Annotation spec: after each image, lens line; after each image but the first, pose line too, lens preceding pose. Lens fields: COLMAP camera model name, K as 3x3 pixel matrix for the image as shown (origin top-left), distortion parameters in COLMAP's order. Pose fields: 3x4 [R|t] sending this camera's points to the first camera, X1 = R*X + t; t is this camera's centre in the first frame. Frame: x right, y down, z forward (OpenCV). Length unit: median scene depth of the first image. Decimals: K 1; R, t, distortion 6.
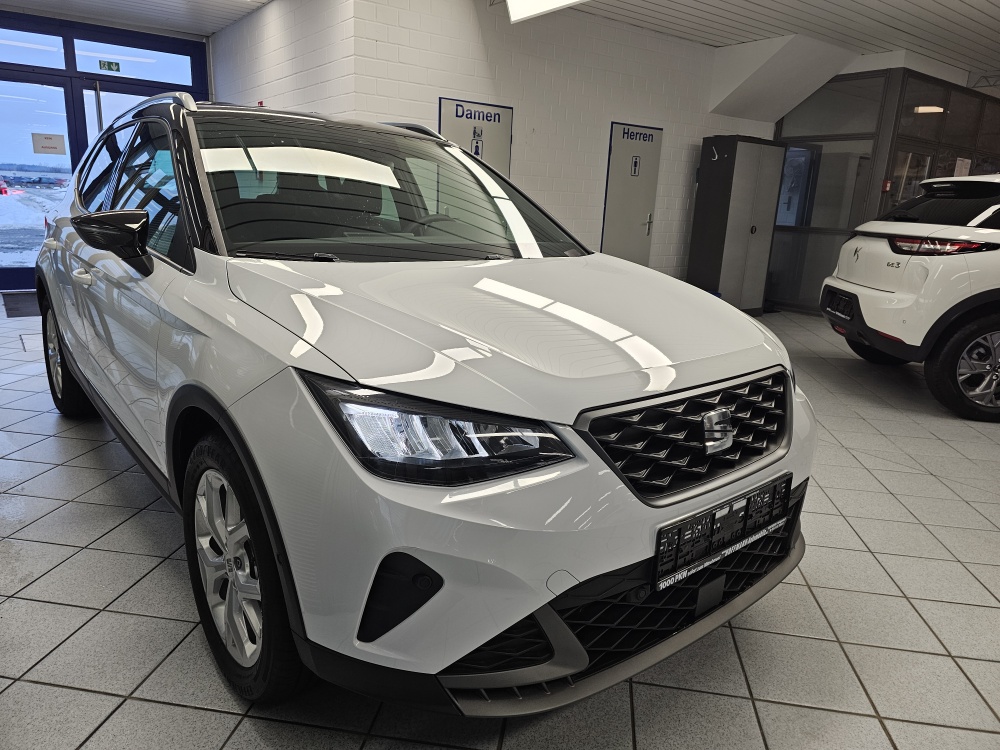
lens RADIAL K [[681.8, 0, 501.4], [0, 681.8, 368.1], [0, 0, 1]] dist [0.031964, -0.013305]
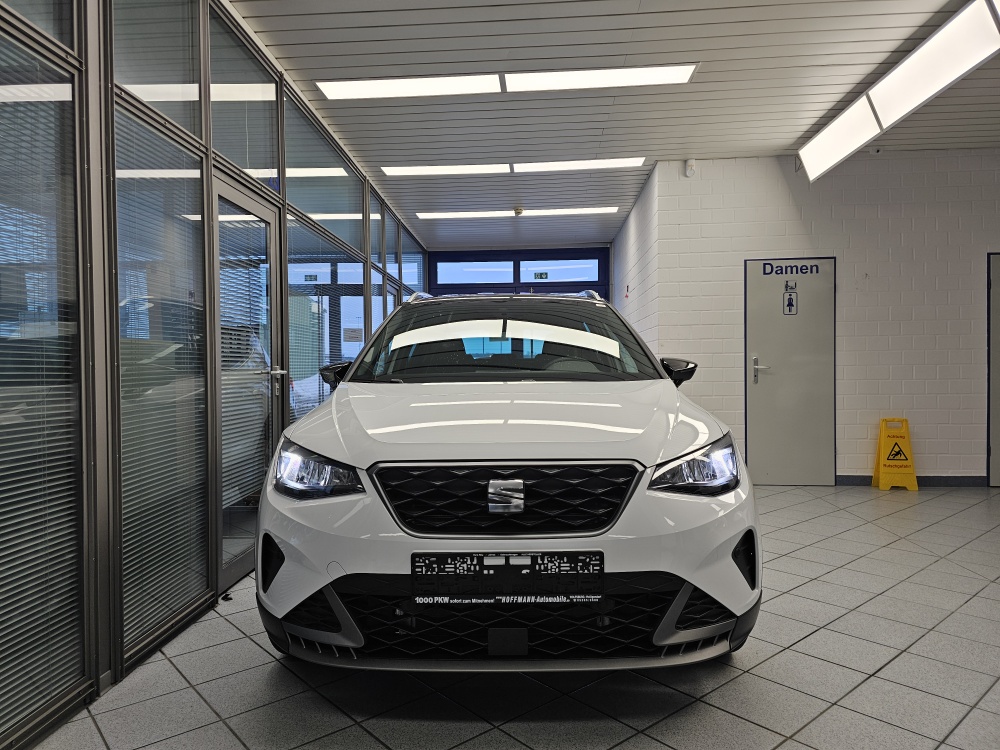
lens RADIAL K [[681.8, 0, 501.8], [0, 681.8, 381.0], [0, 0, 1]] dist [0.031964, -0.013305]
pose [[0.754911, -0.038336, -0.654706, 0.308282], [-0.112796, 0.975825, -0.187198, 0.032692], [0.646055, 0.215166, 0.732337, 0.009354]]
